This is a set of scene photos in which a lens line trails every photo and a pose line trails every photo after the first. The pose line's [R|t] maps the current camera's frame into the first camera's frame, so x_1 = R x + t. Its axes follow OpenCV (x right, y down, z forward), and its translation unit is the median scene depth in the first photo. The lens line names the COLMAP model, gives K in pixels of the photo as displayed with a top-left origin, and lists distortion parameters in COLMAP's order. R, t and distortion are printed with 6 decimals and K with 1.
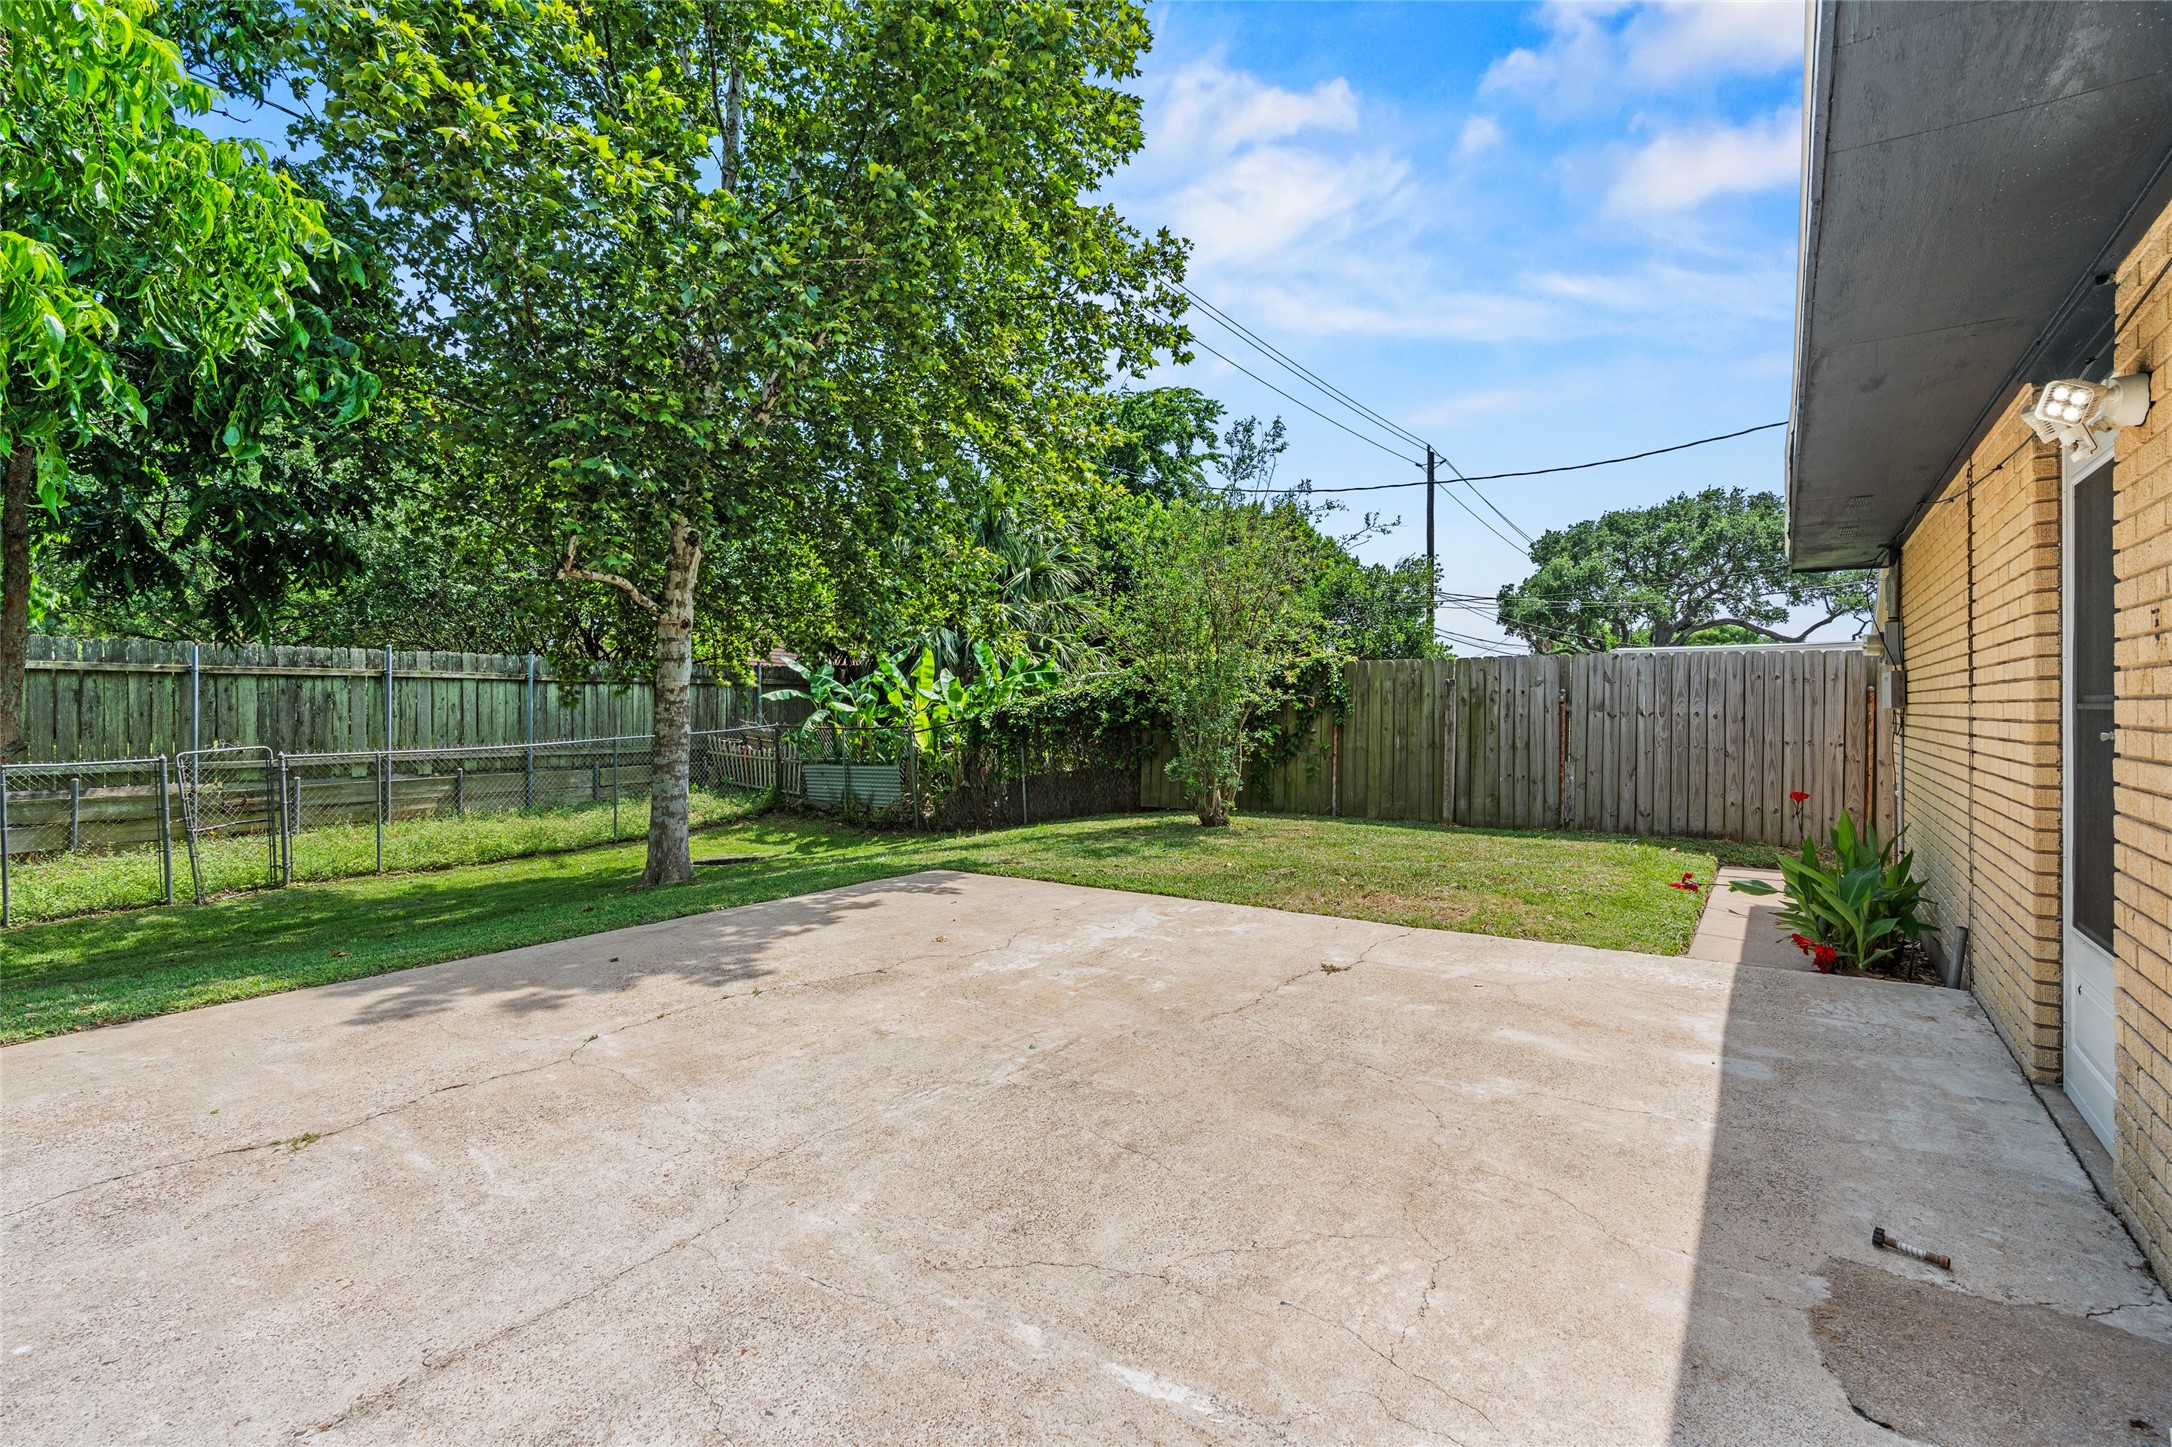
lens RADIAL K [[989.2, 0, 1086.0], [0, 989.2, 723.5], [0, 0, 1]] dist [0.000979, -0.000054]
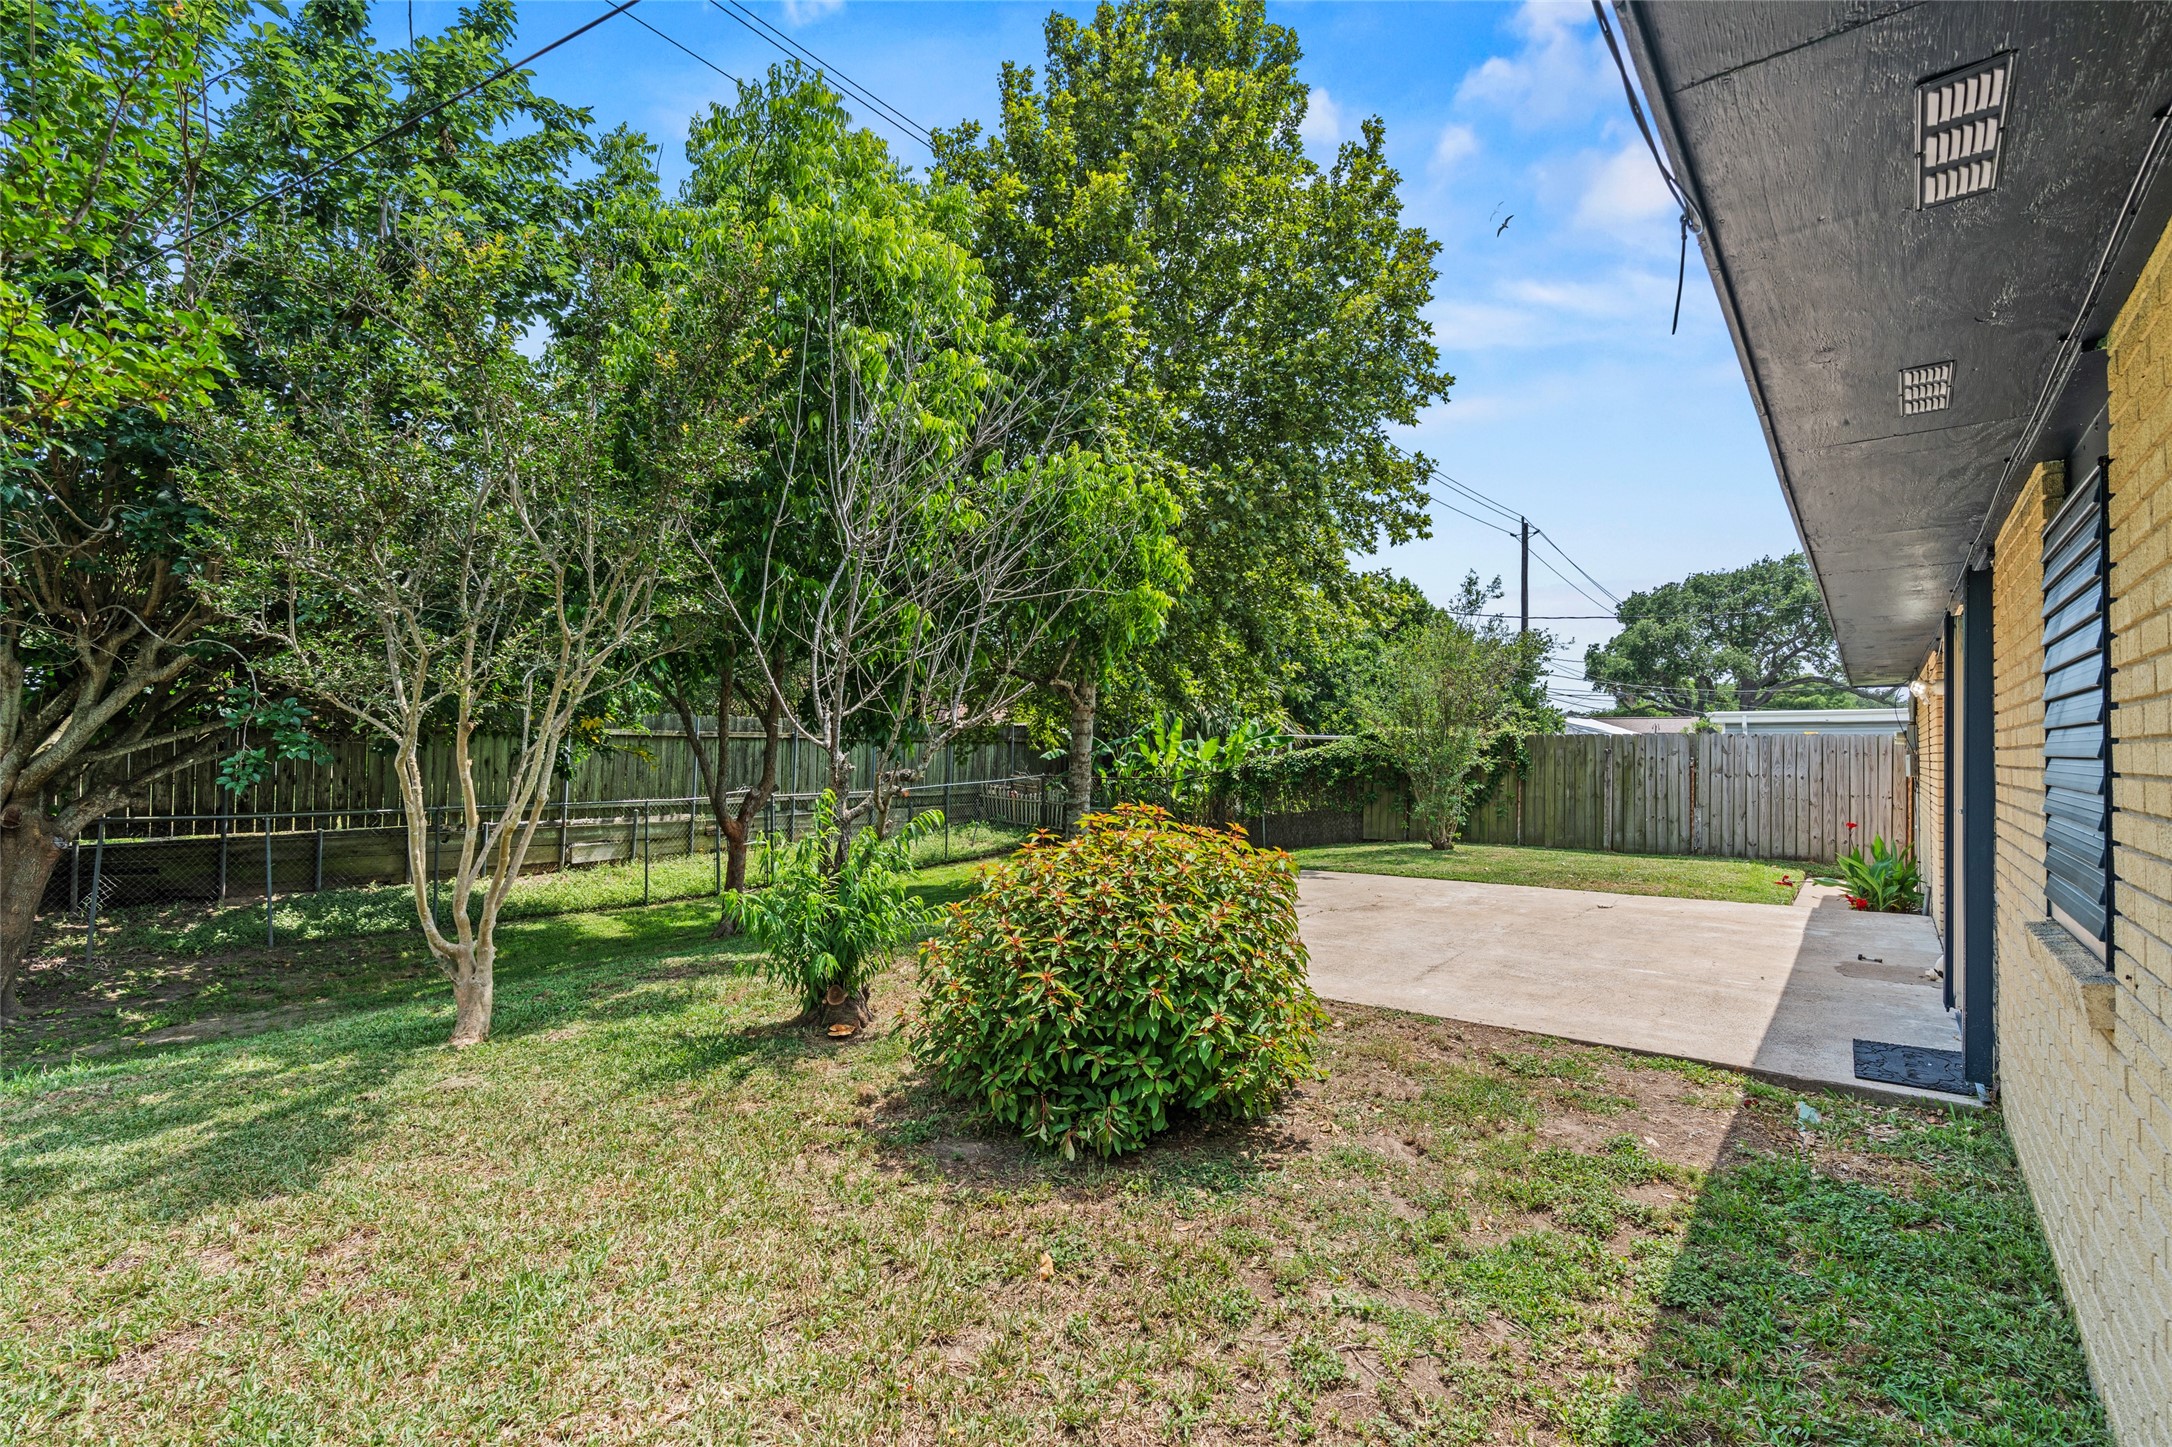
lens RADIAL K [[977.0, 0, 1083.7], [0, 977.0, 746.0], [0, 0, 1]] dist [-0.001424, -0.000121]
pose [[0.997692, 0.006386, -0.067597, -0.060455], [-0.008000, 0.999689, -0.023633, -0.002169], [0.067425, 0.024119, 0.997433, -0.094764]]
